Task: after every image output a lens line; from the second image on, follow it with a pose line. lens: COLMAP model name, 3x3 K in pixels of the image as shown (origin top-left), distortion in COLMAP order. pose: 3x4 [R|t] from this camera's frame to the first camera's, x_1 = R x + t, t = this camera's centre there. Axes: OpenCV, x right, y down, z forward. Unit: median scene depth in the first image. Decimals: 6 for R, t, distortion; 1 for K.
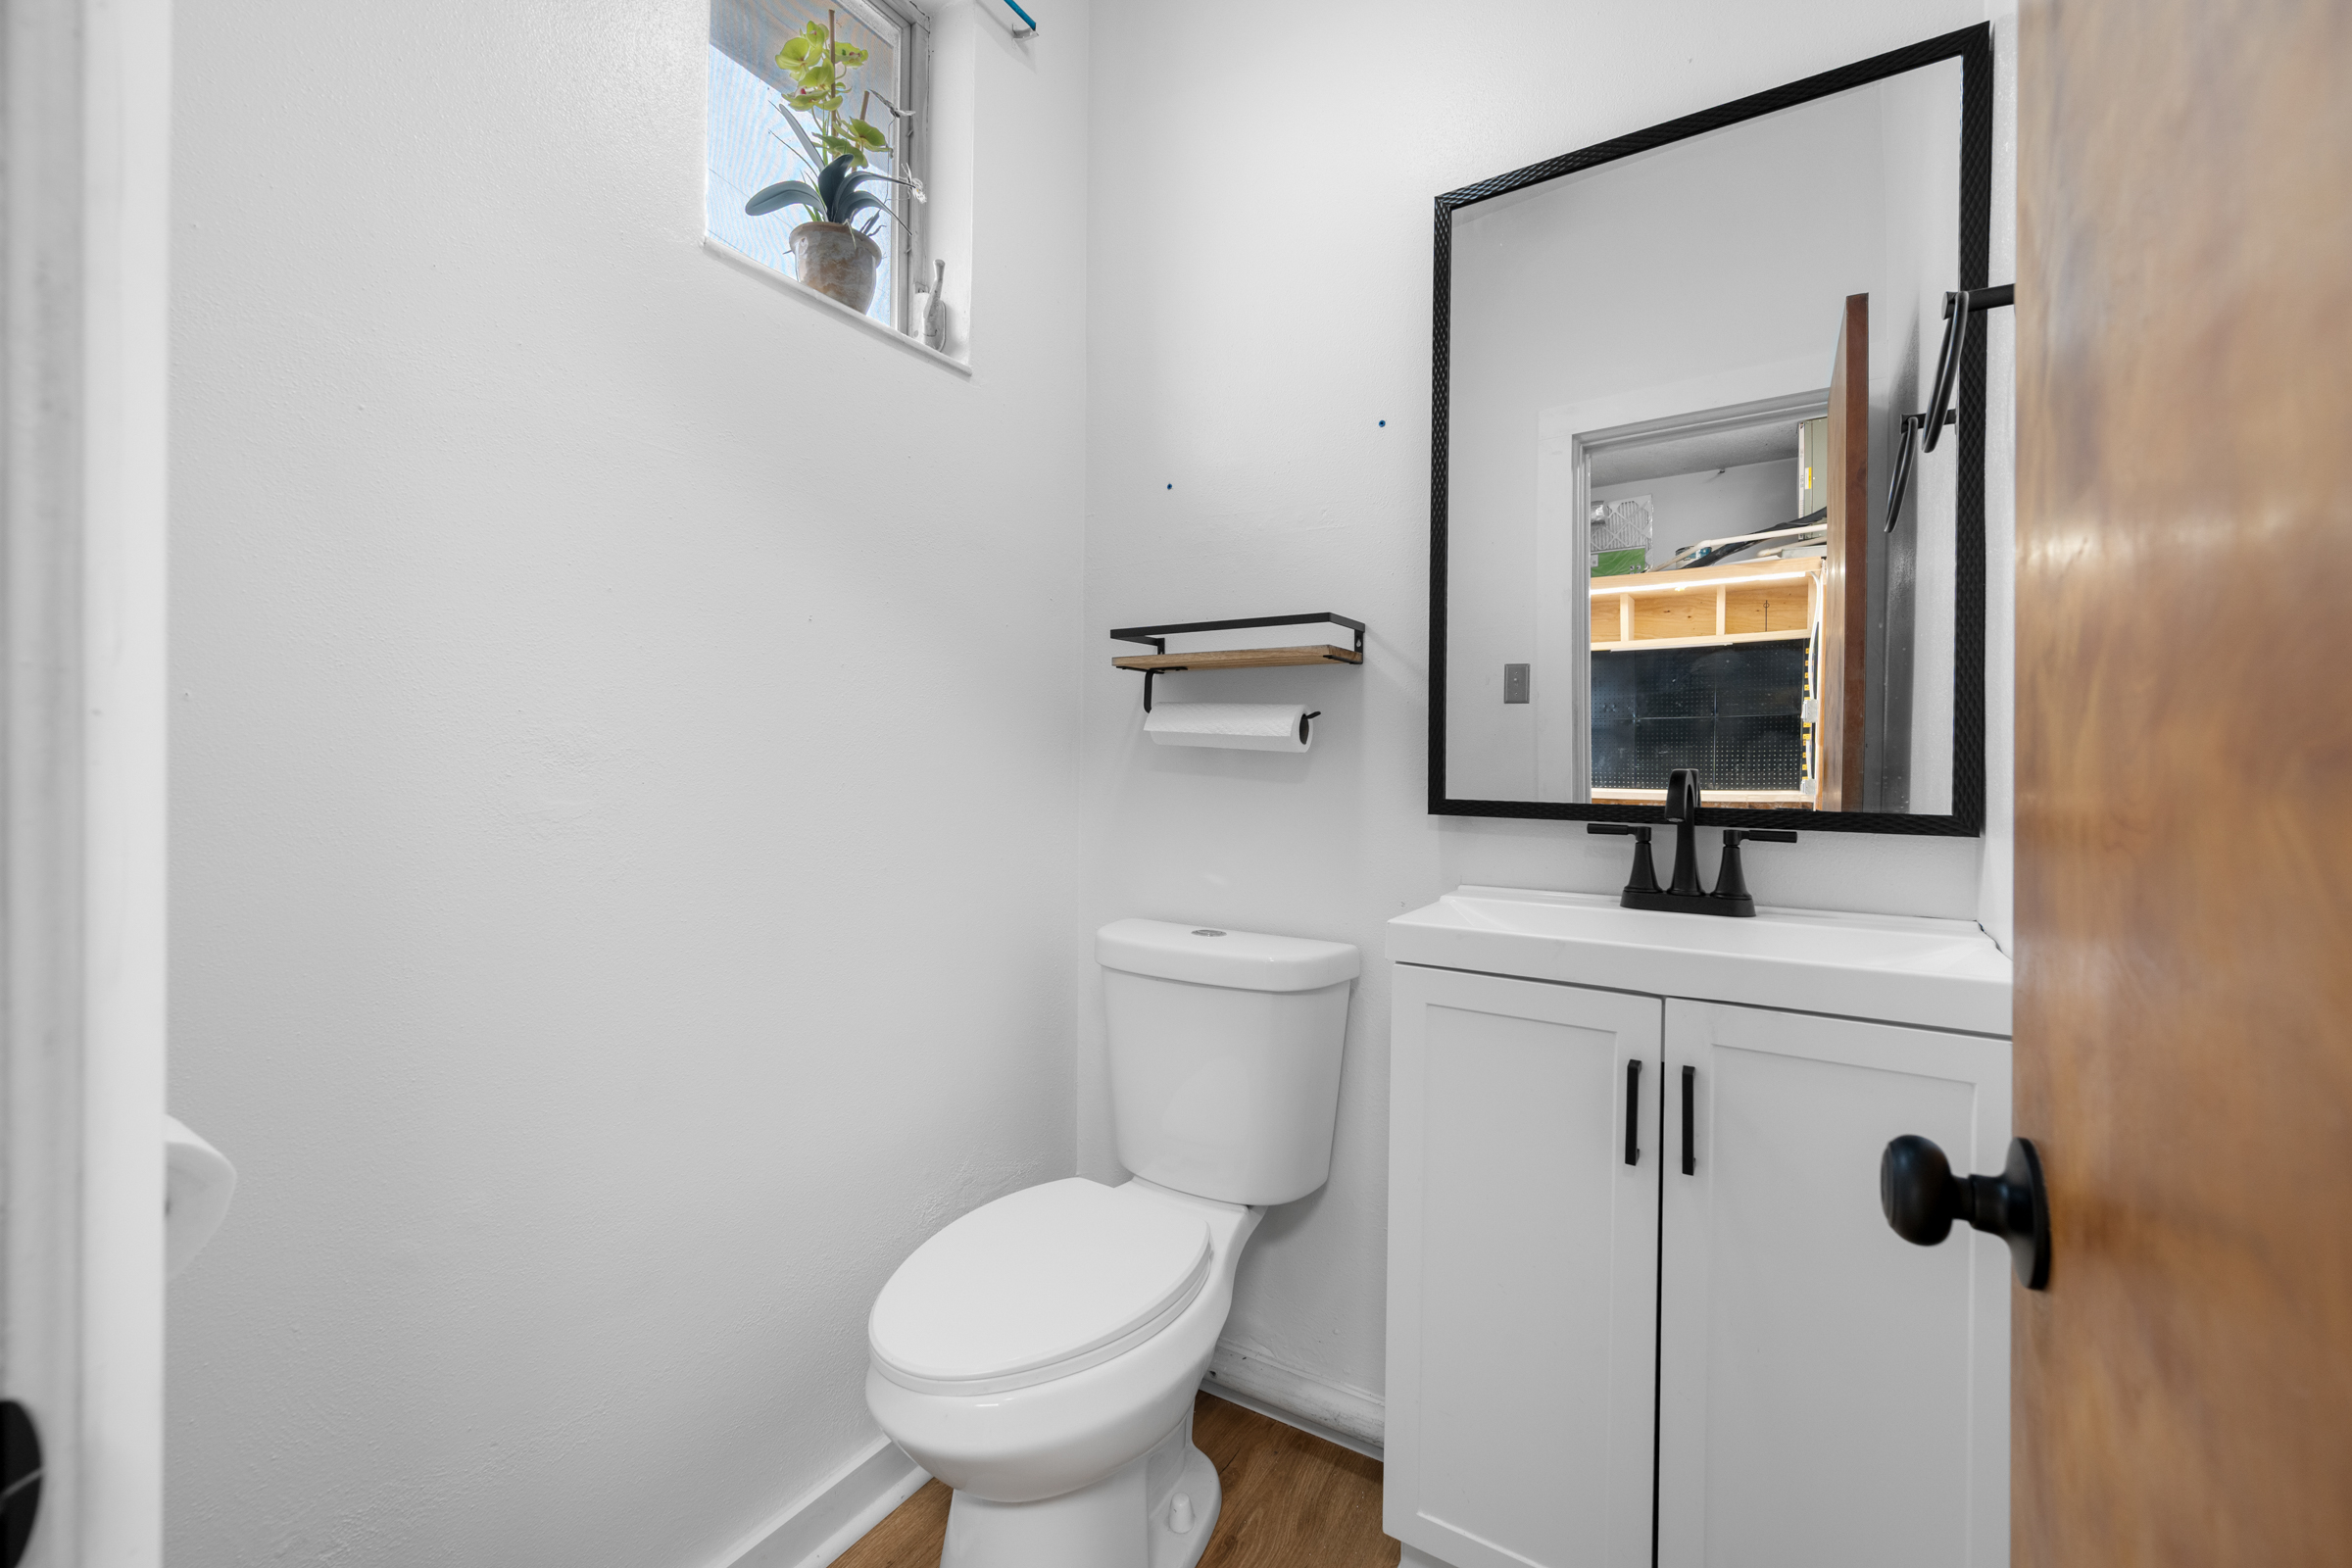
lens RADIAL K [[921.0, 0, 1163.1], [0, 921.0, 773.7], [0, 0, 1]] dist [0.000393, 0.000271]
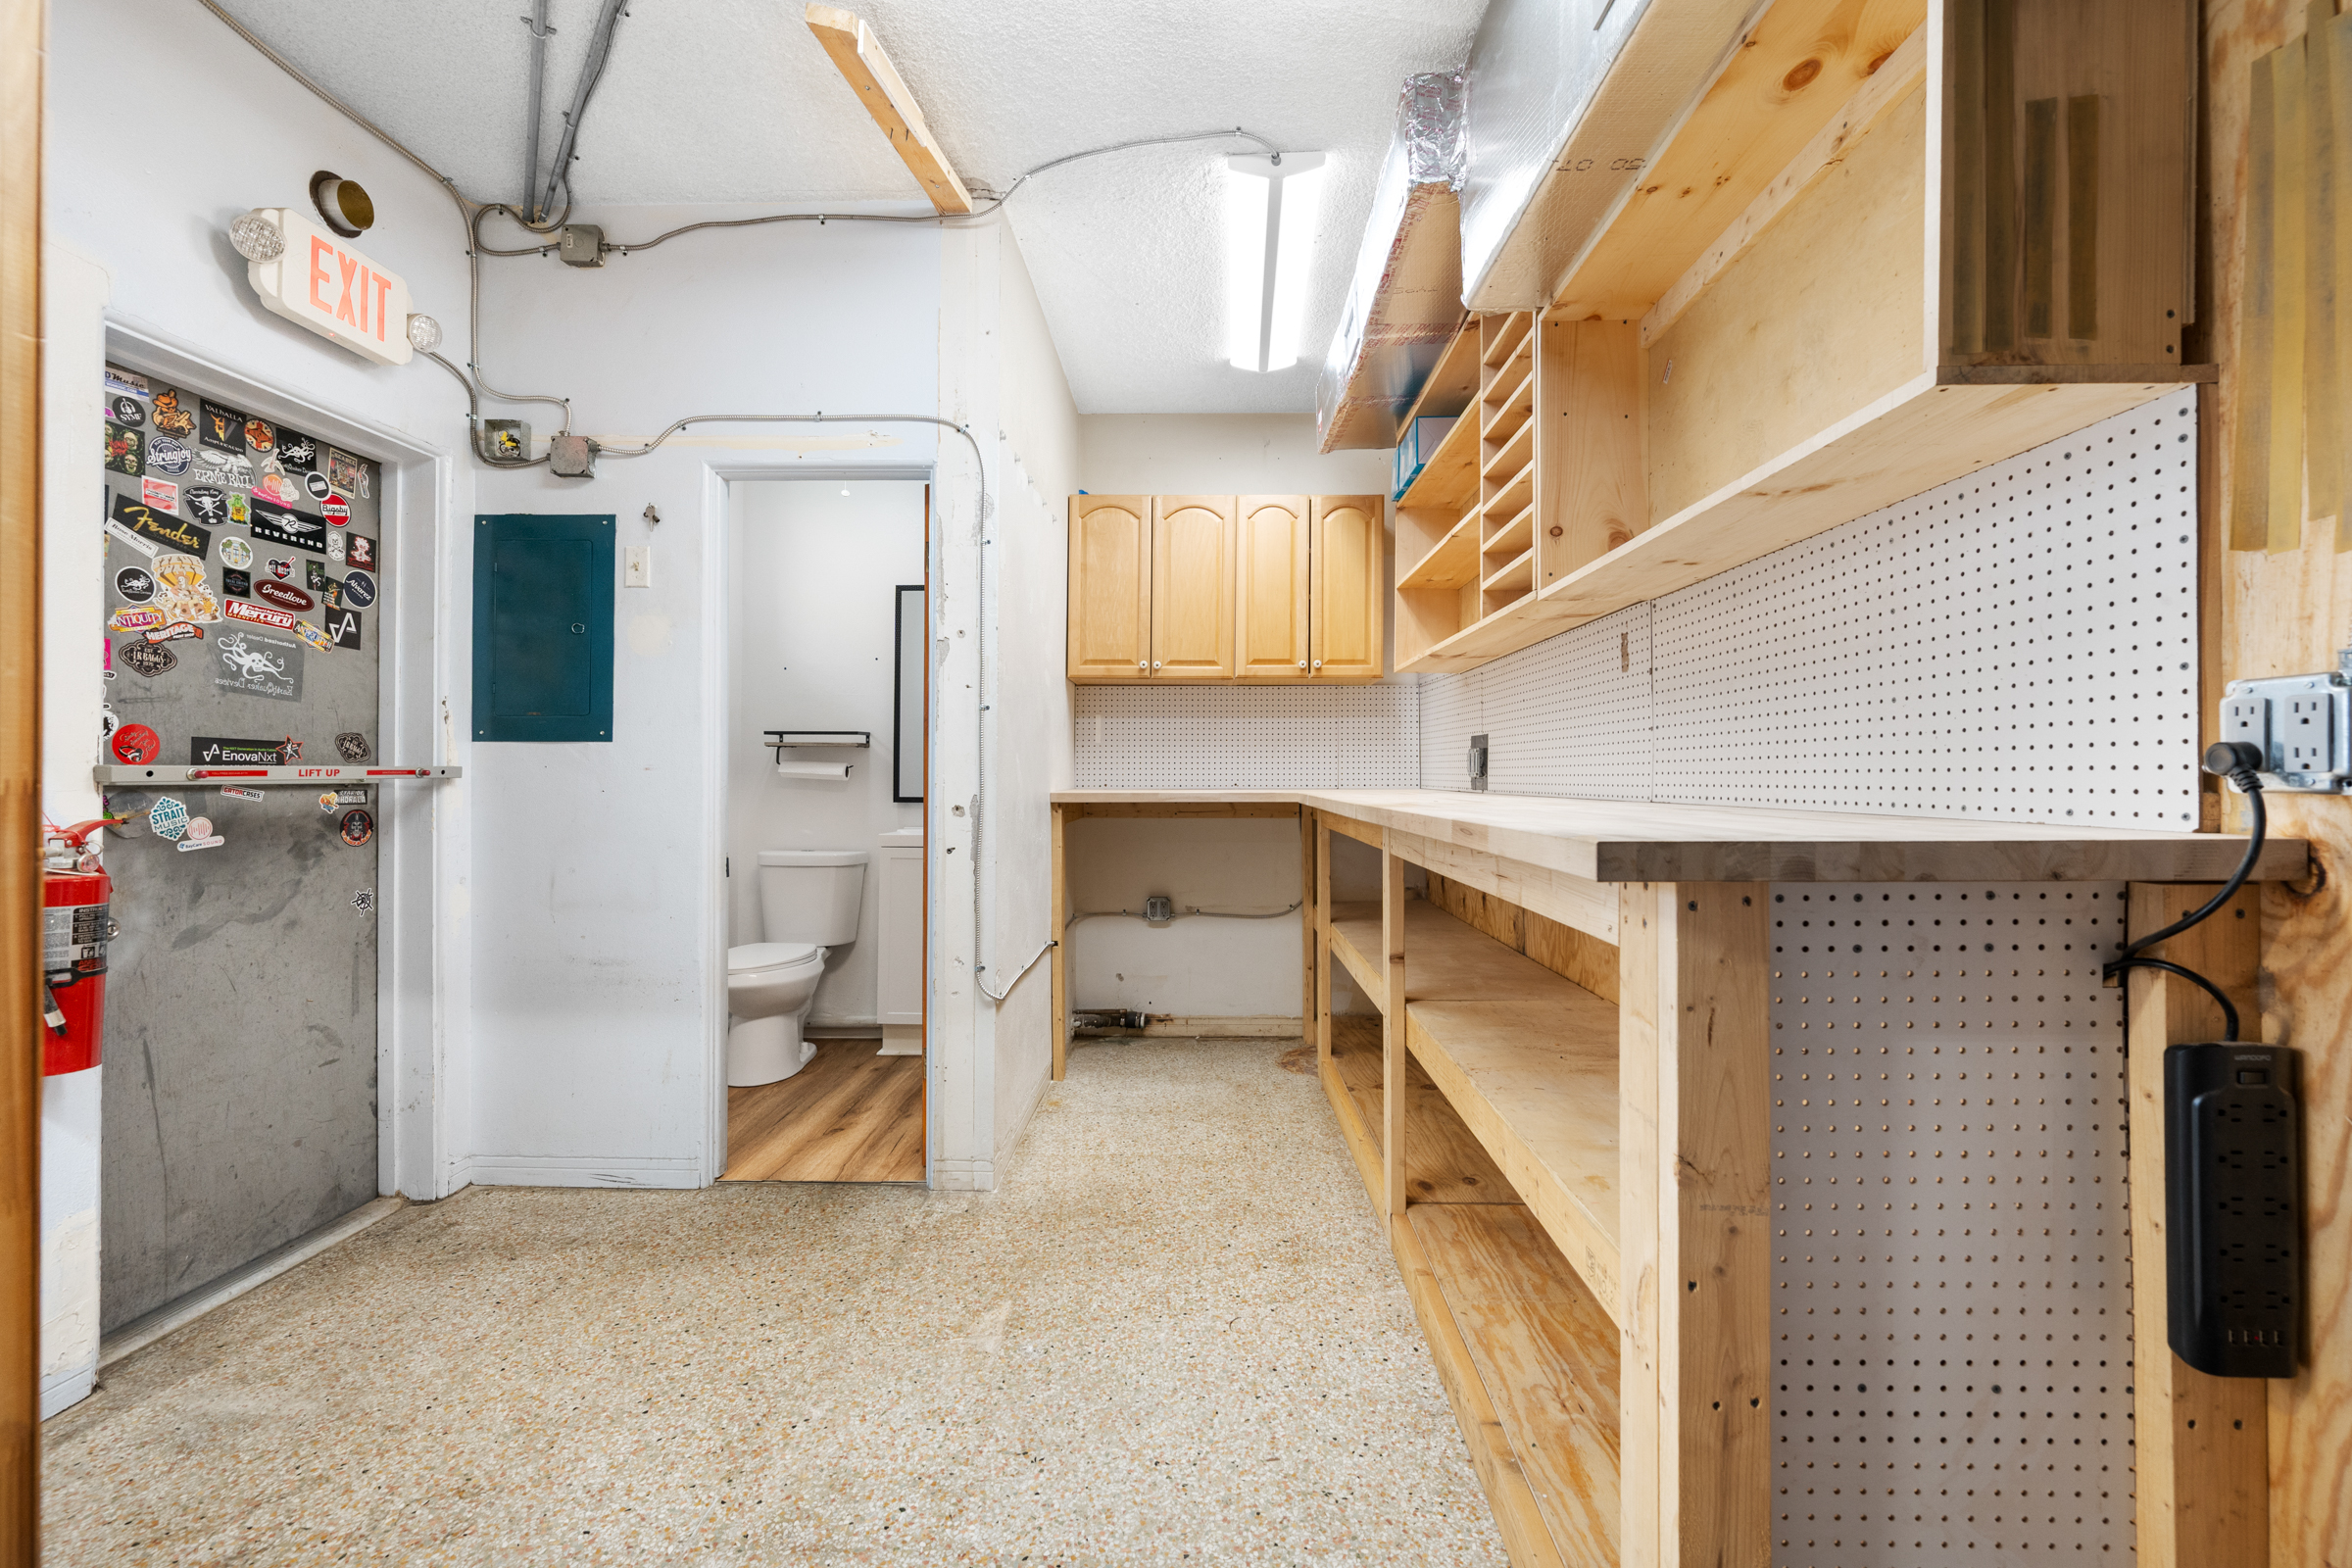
lens RADIAL K [[930.4, 0, 1179.2], [0, 930.4, 769.6], [0, 0, 1]] dist [-0.000096, 0.000102]
pose [[0.858436, -0.000893, 0.512920, -0.473141], [0.005690, 0.999954, -0.007782, -0.032287], [-0.512889, 0.009599, 0.858401, -2.128795]]
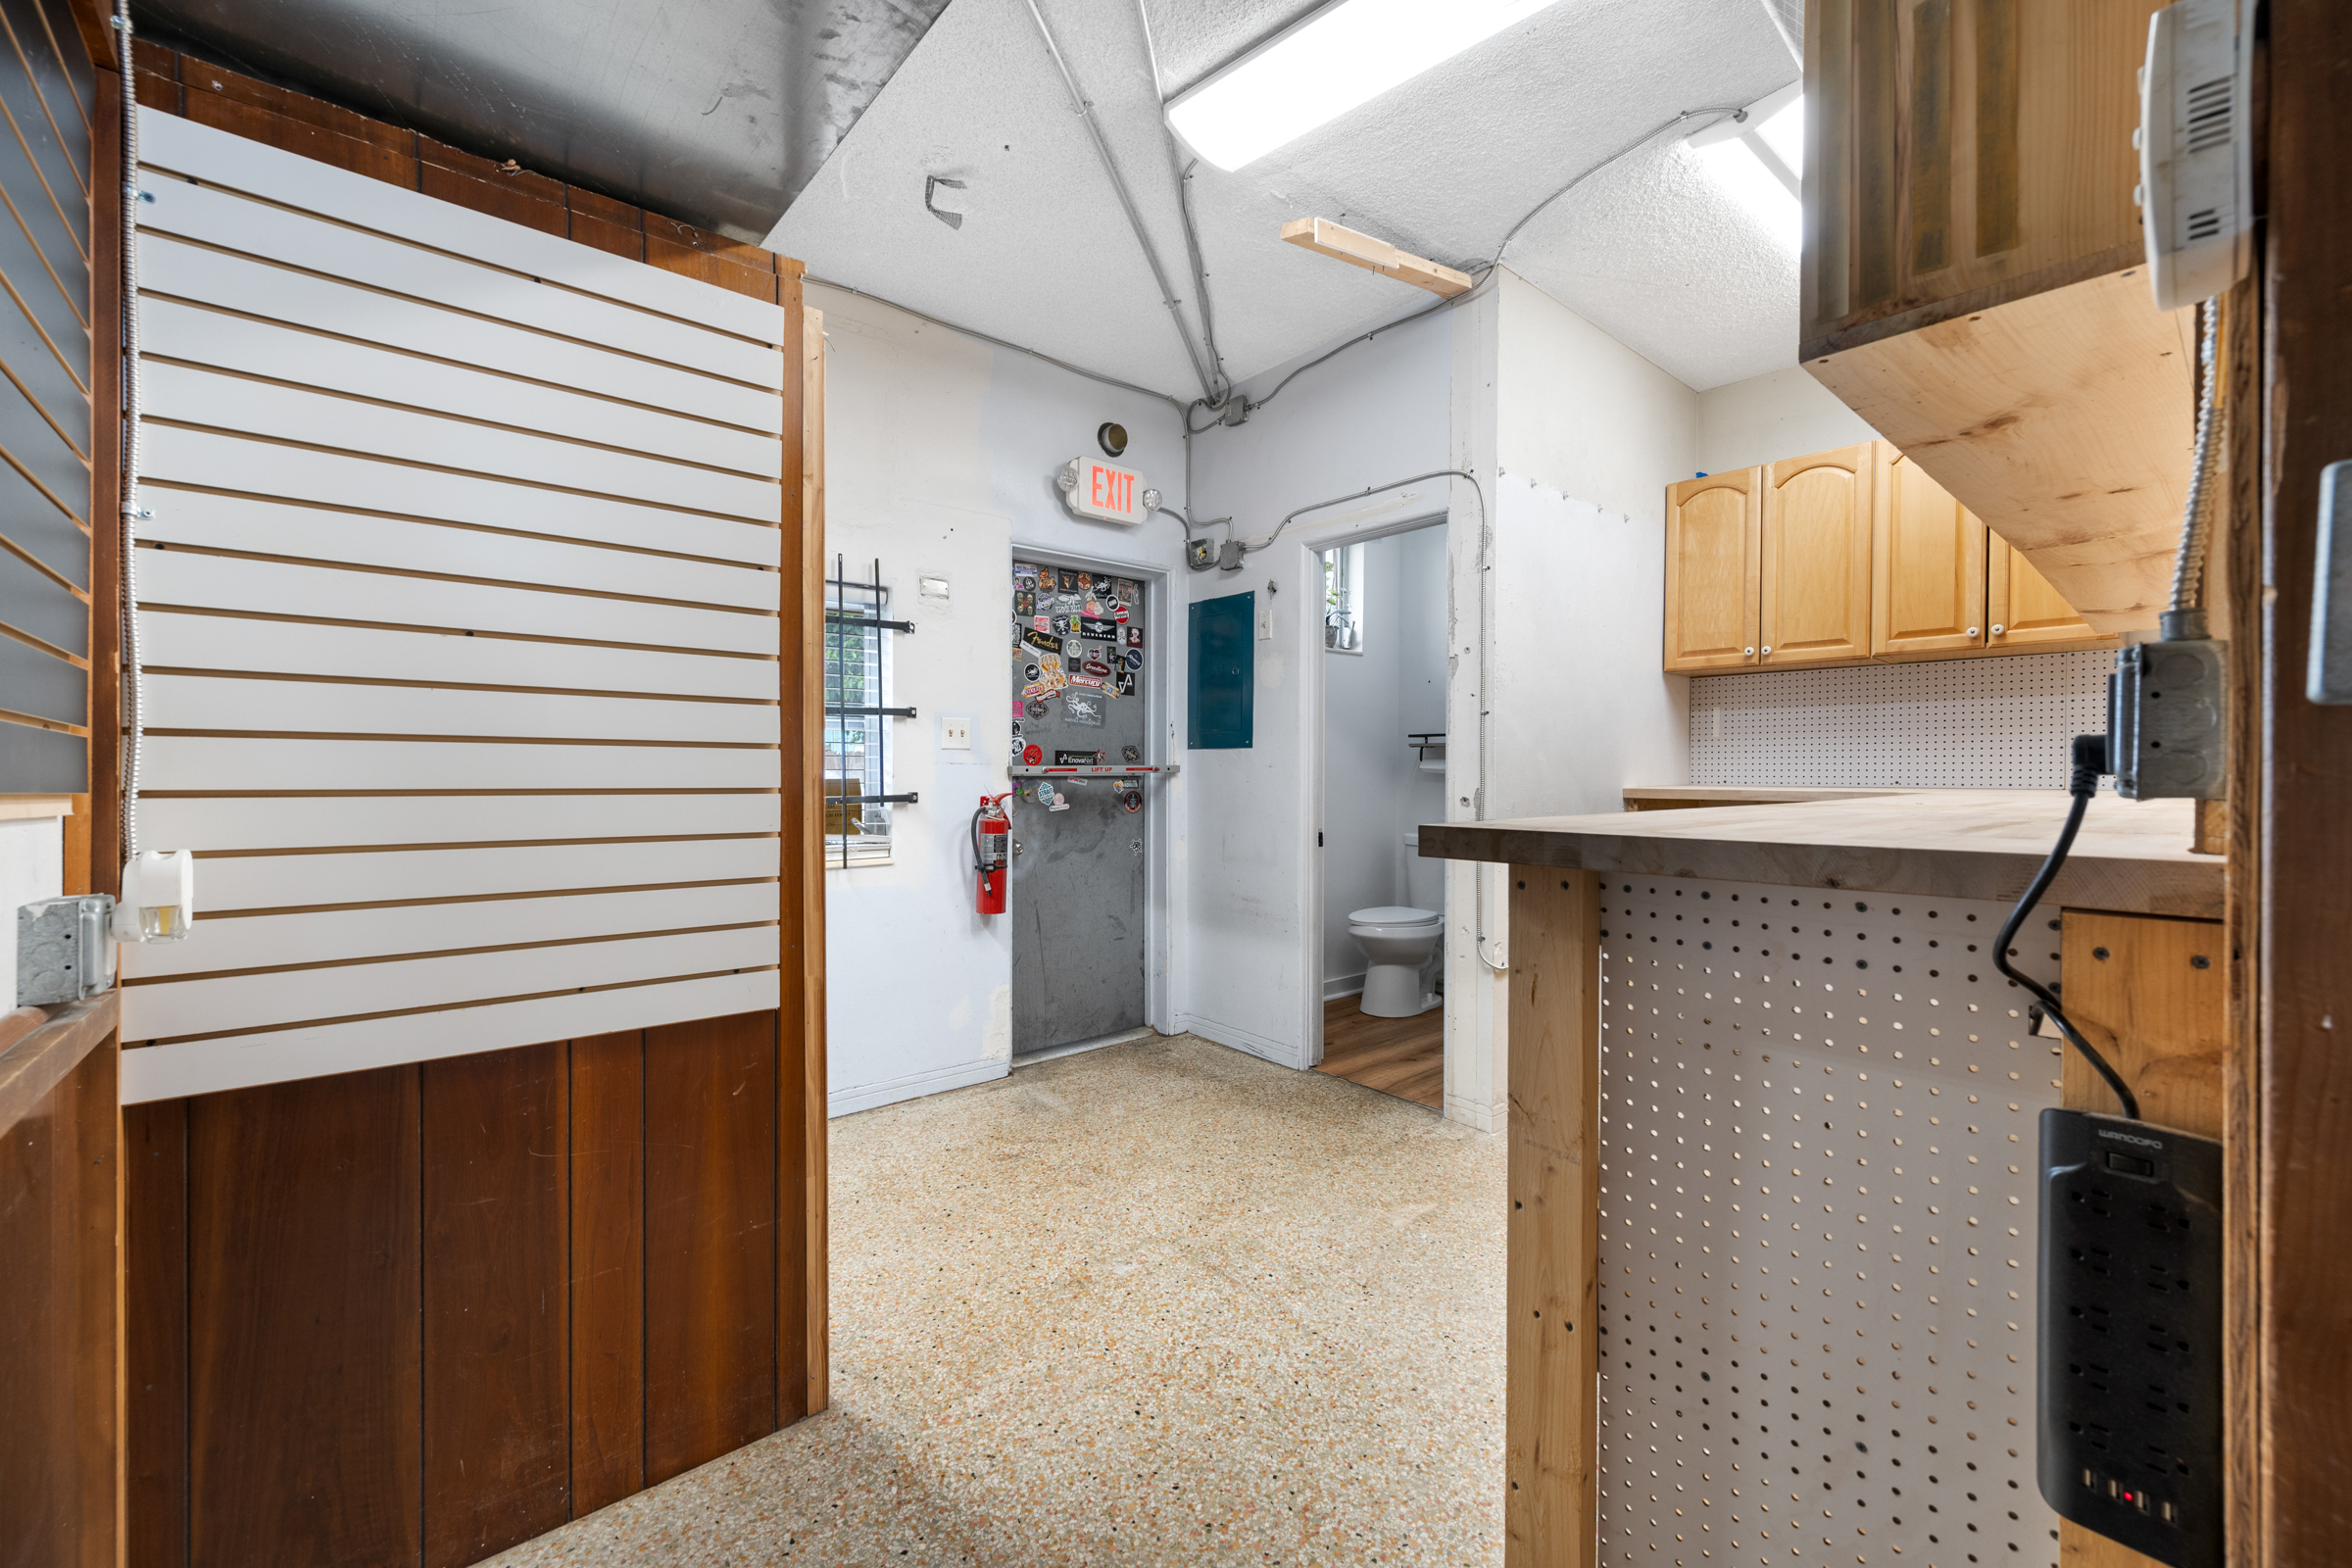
lens RADIAL K [[911.4, 0, 1193.9], [0, 911.4, 768.7], [0, 0, 1]] dist [0.000011, -0.000122]
pose [[0.958818, -0.003889, -0.283995, 0.148275], [0.002118, 0.999976, -0.006545, -0.031406], [0.284014, 0.005674, 0.958803, -2.568799]]
